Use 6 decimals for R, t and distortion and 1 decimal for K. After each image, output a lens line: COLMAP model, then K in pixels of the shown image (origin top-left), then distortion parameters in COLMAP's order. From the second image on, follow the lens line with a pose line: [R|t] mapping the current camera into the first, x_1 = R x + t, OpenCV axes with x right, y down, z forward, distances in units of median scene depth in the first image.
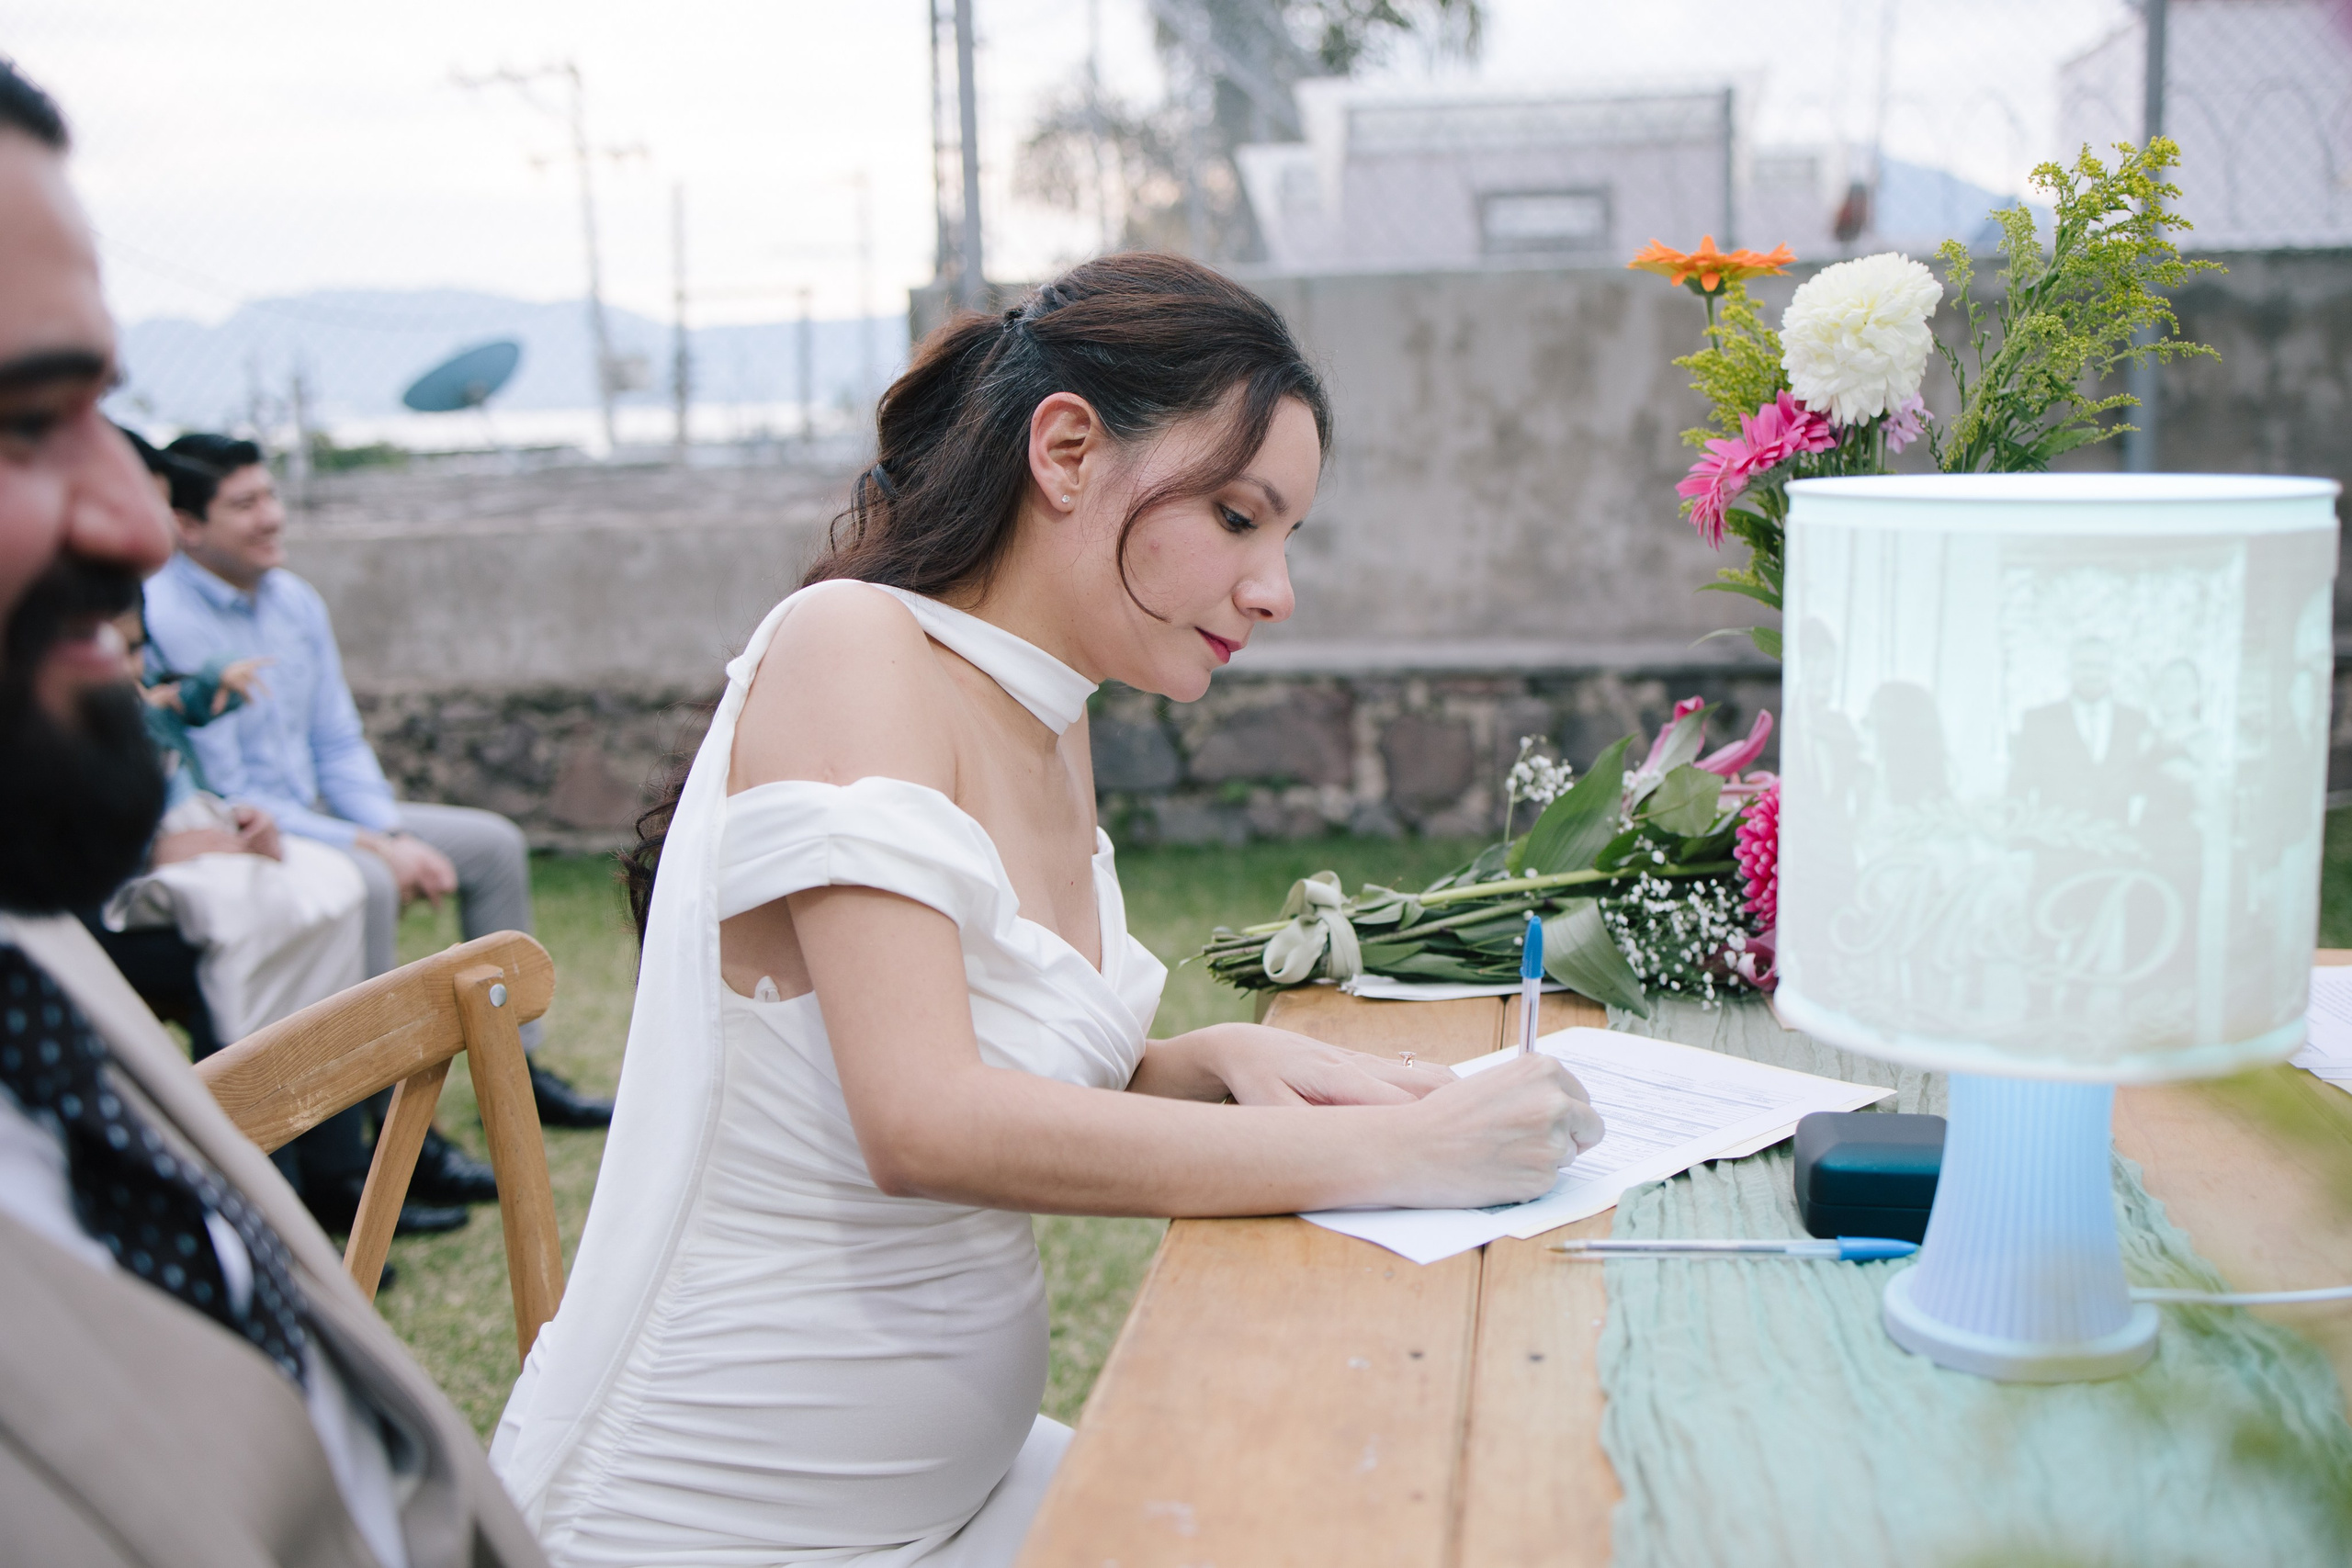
lens RADIAL K [[2417.7, 0, 1176.0], [0, 2417.7, 784.0], [0, 0, 1]] dist [-0.082227, 0.001441]
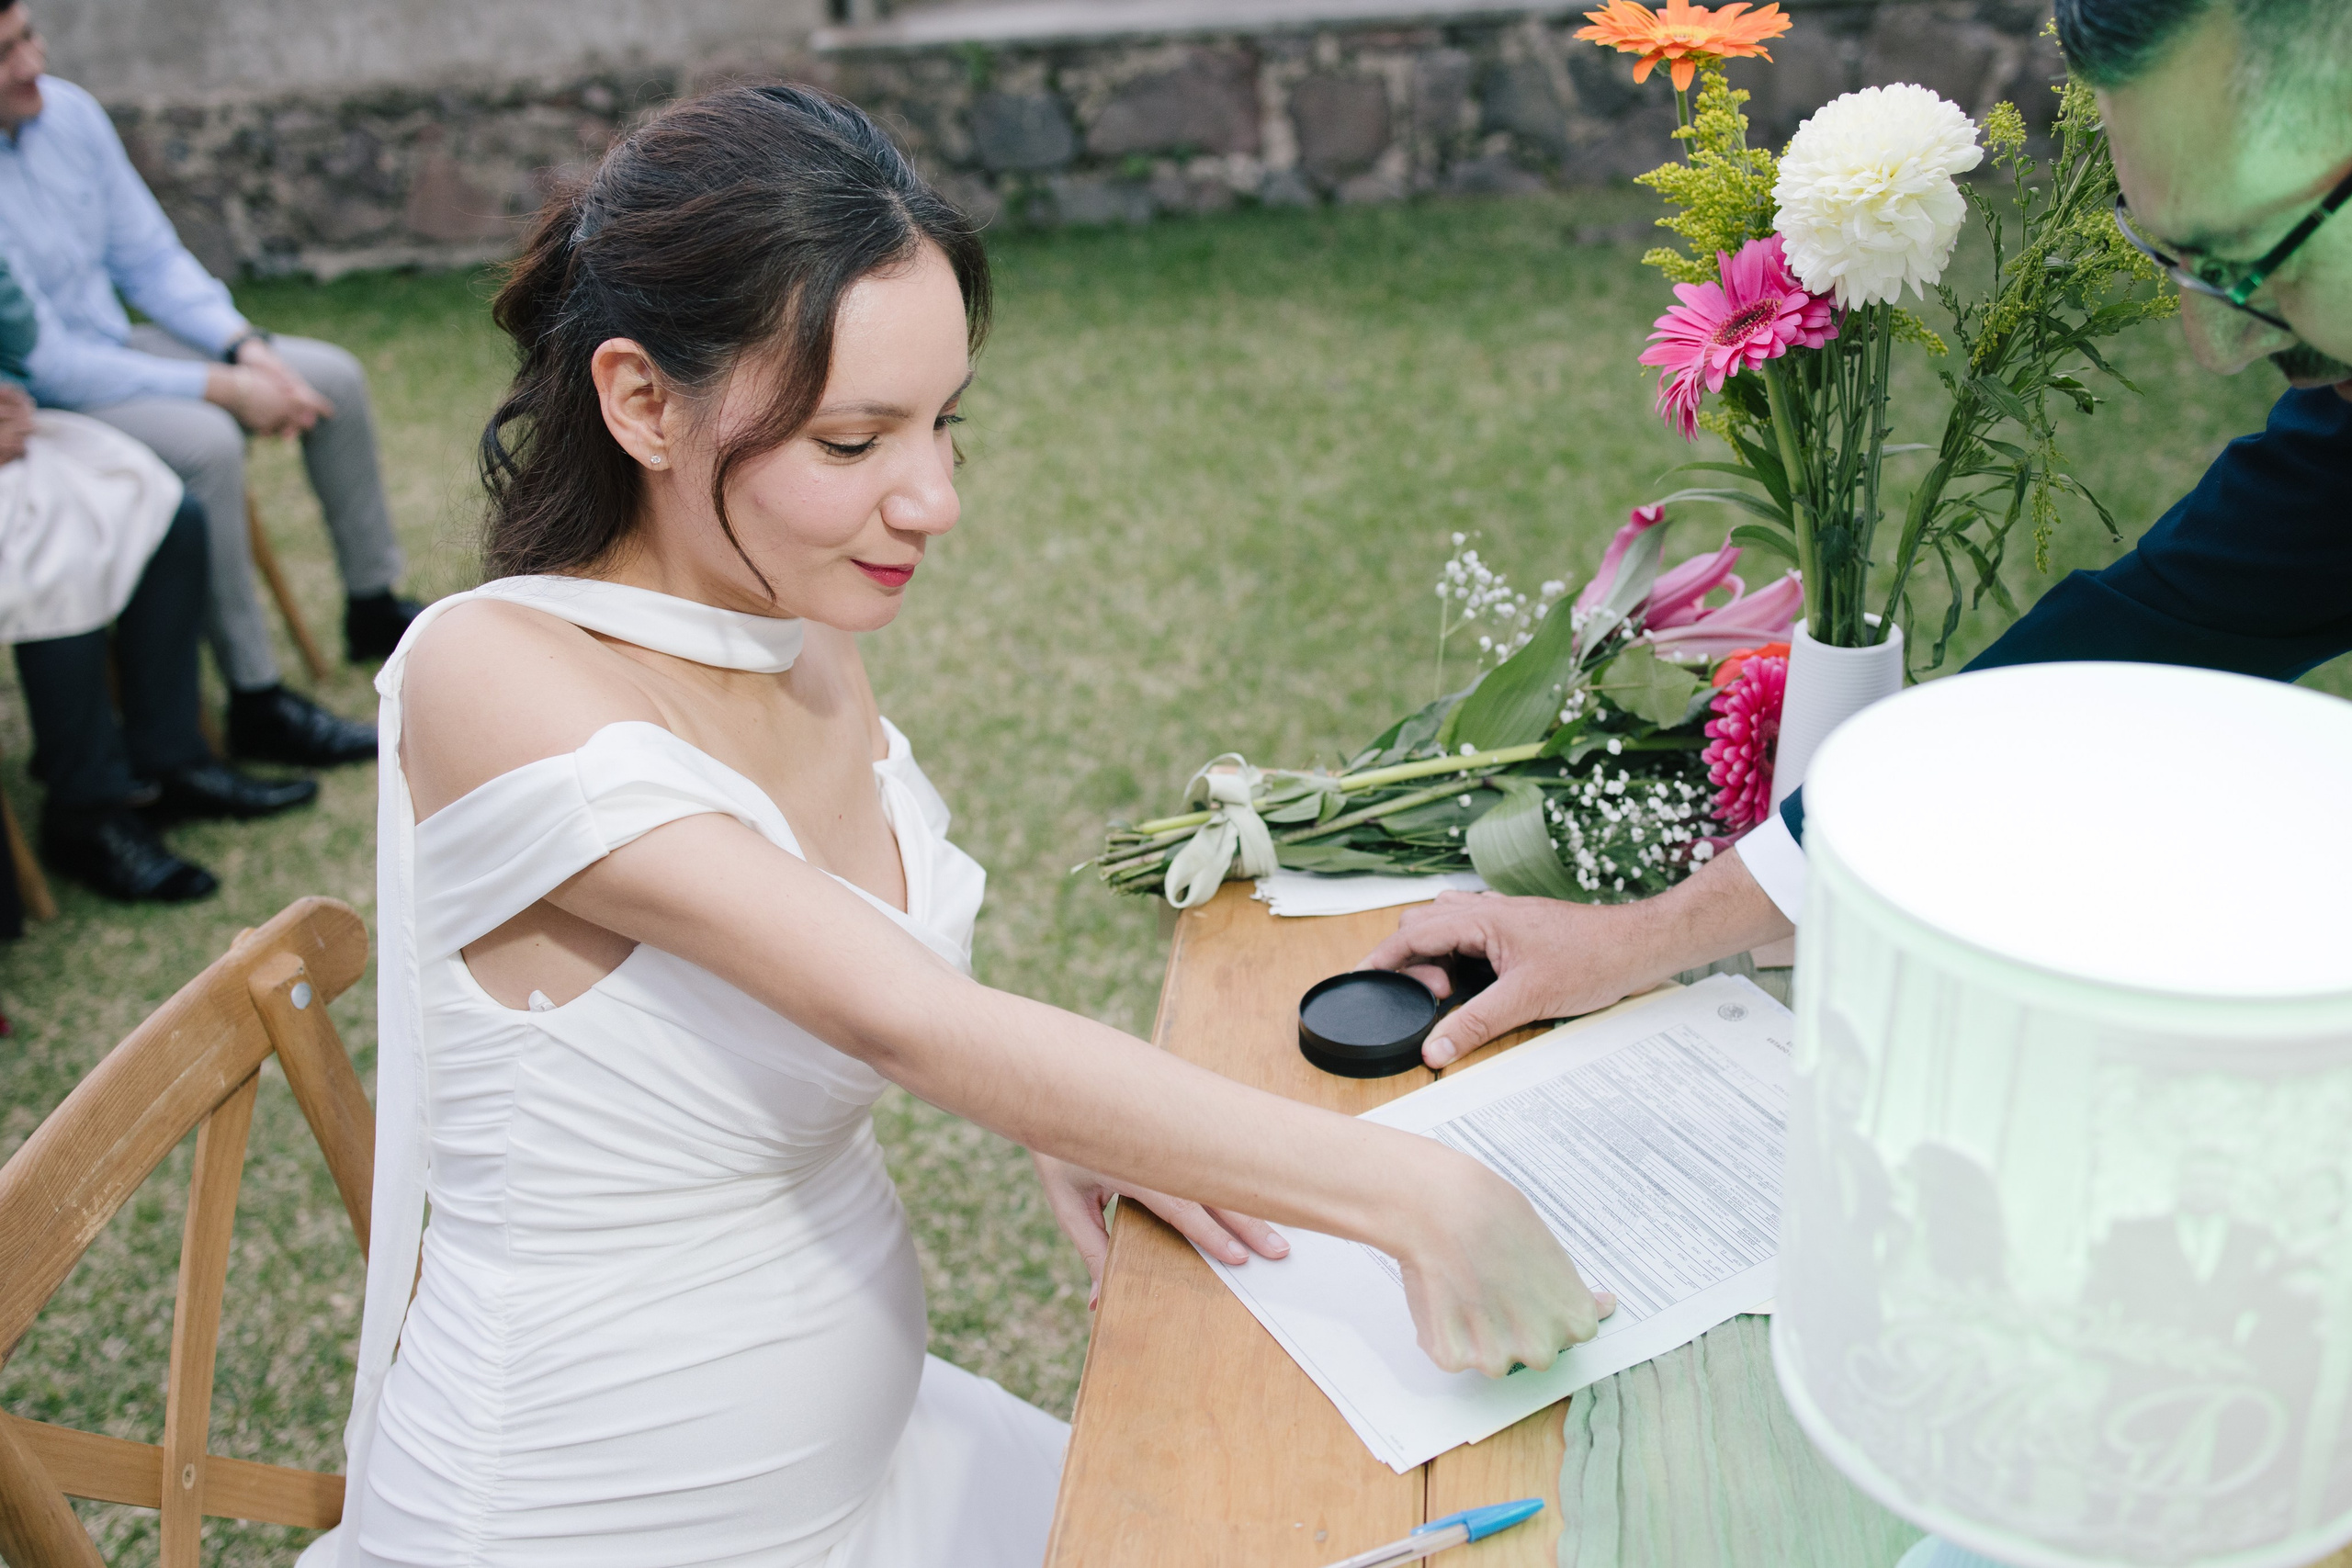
lens RADIAL K [[2414.6, 0, 1150.2], [0, 2414.6, 747.5], [0, 0, 1]] dist [-0.067873, 0.033933]
pose [[0.998169, -0.059467, 0.011068, 0.022963], [0.053397, 0.952235, 0.300660, -0.233001], [-0.028418, -0.299519, 0.953667, 0.170874]]
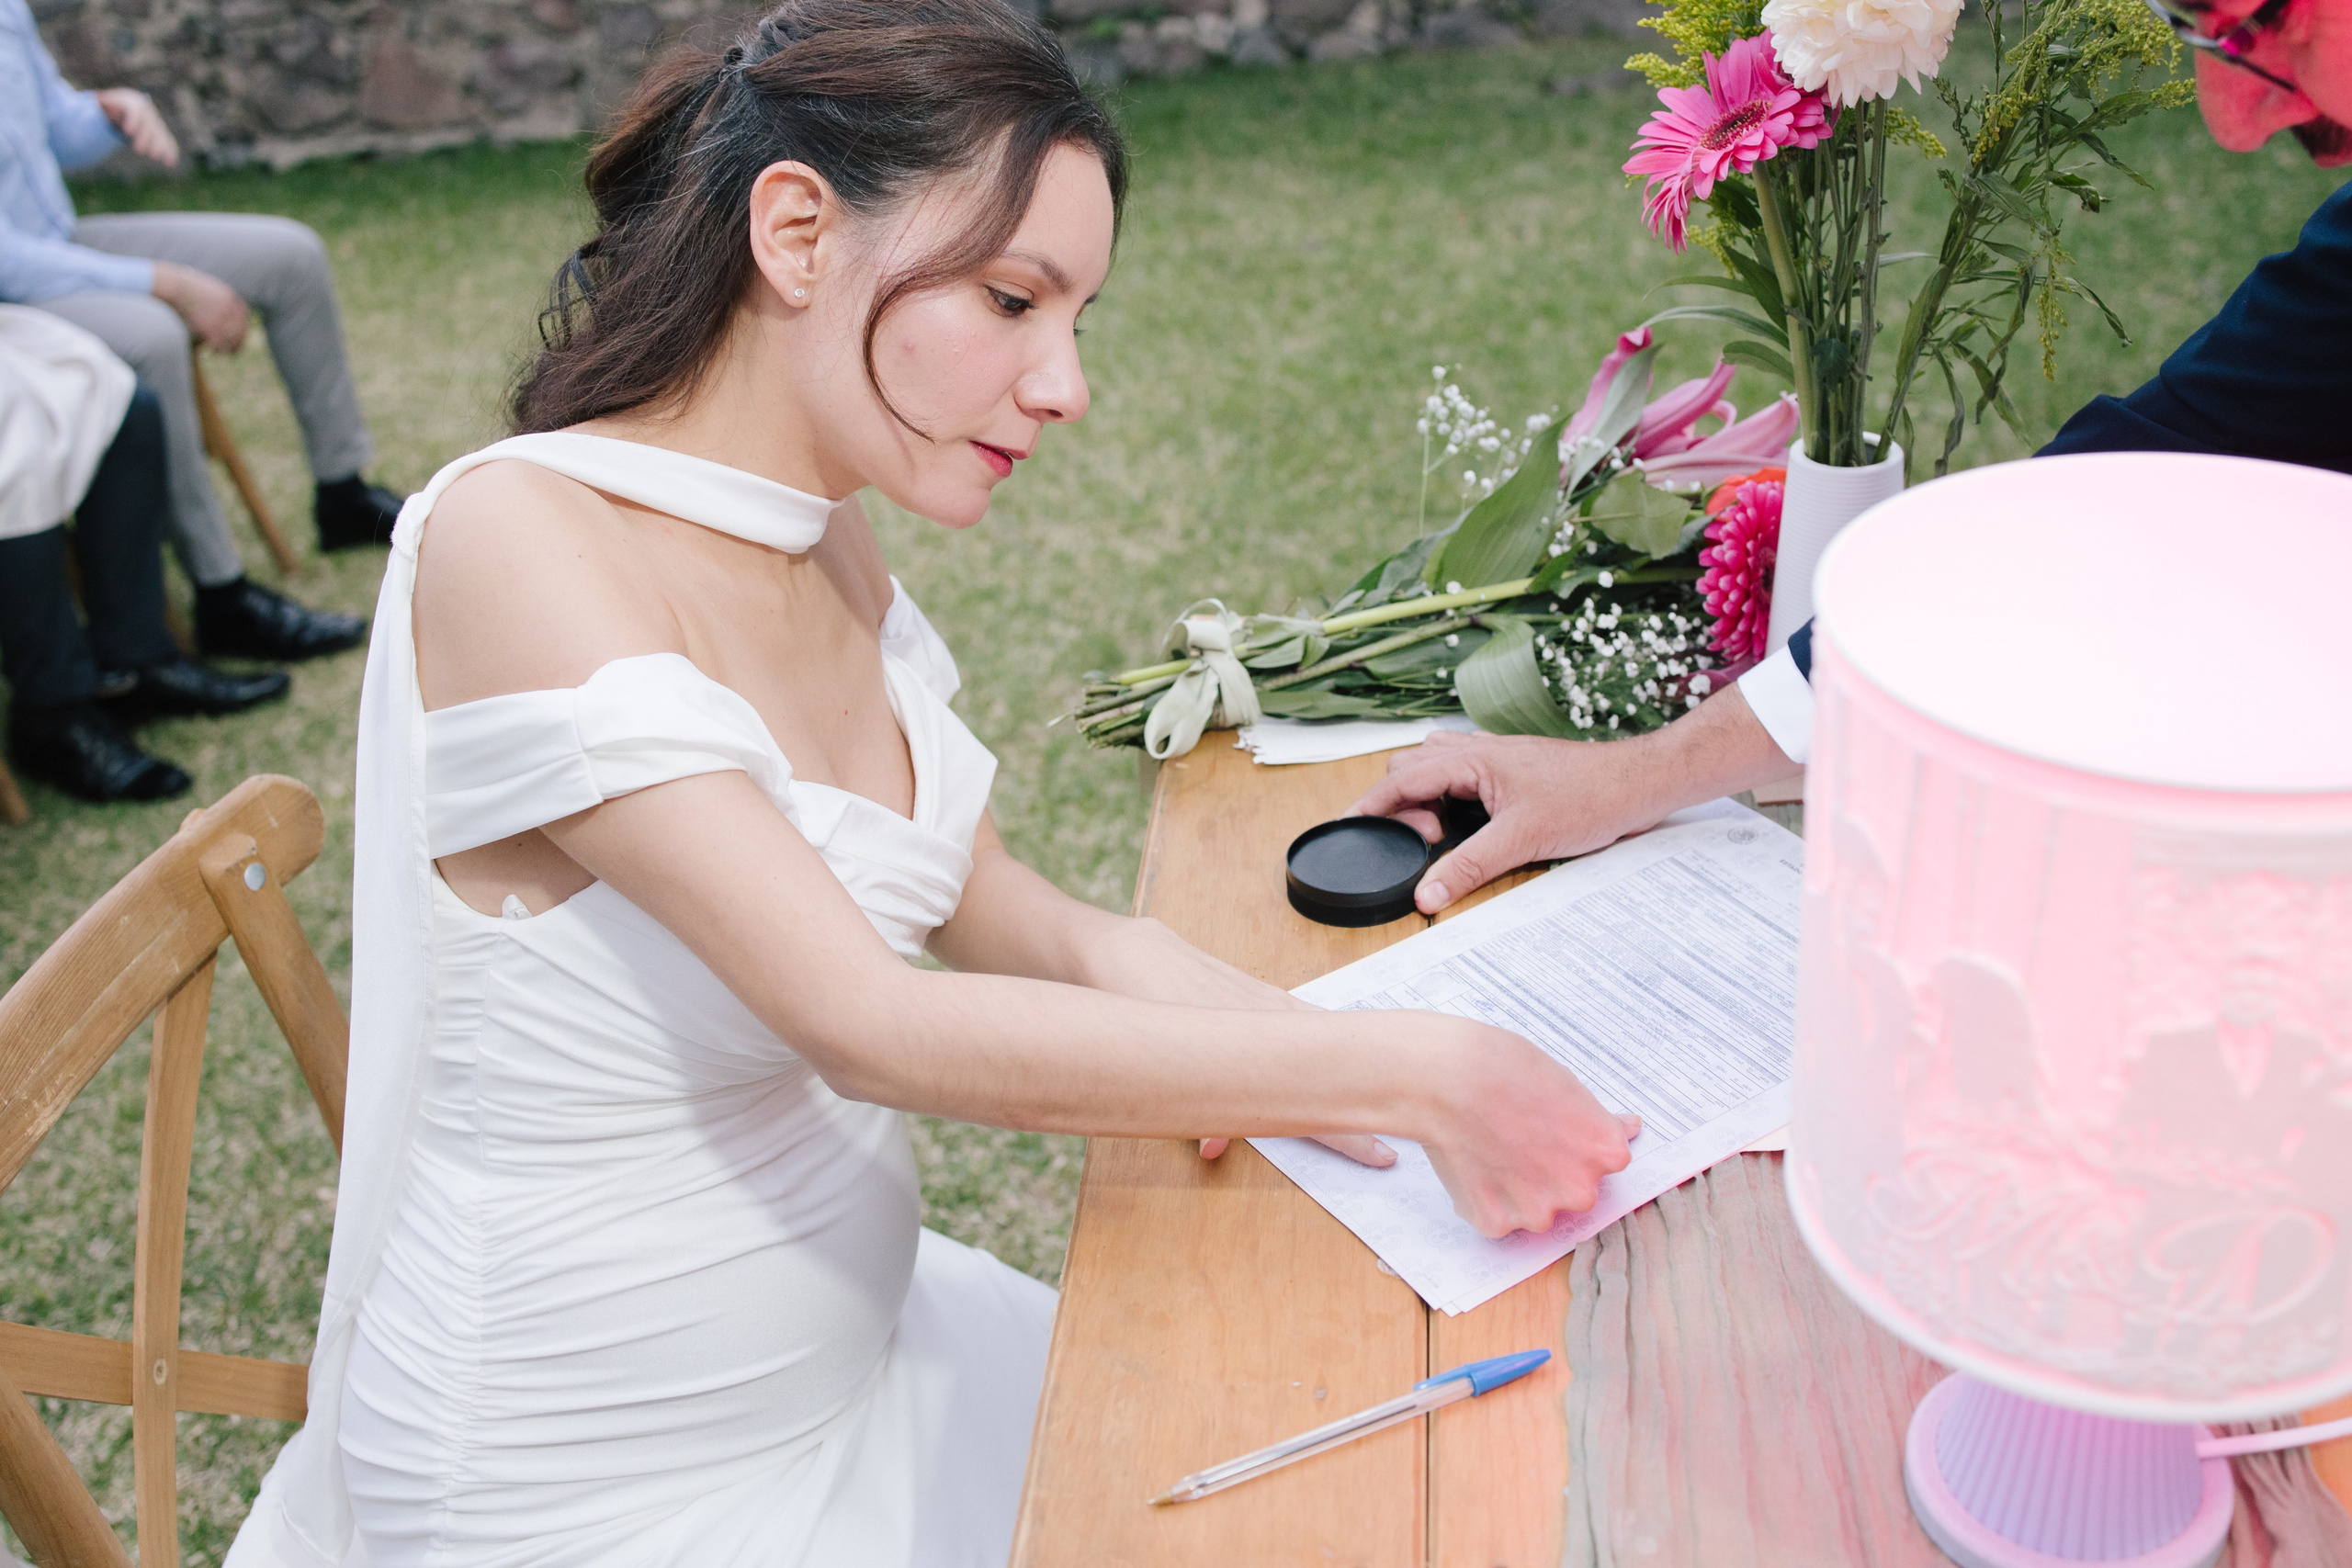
lens RADIAL K [[2414.6, 0, 1150.2], [0, 2414.6, 747.5], [0, 0, 1]] dist [-0.067873, 0.033933]
pose [[0.995955, -0.089093, 0.011682, 0.026694], [0.079500, 0.934290, 0.347537, -0.212912], [-0.041878, -0.345202, 0.937594, 0.194728]]
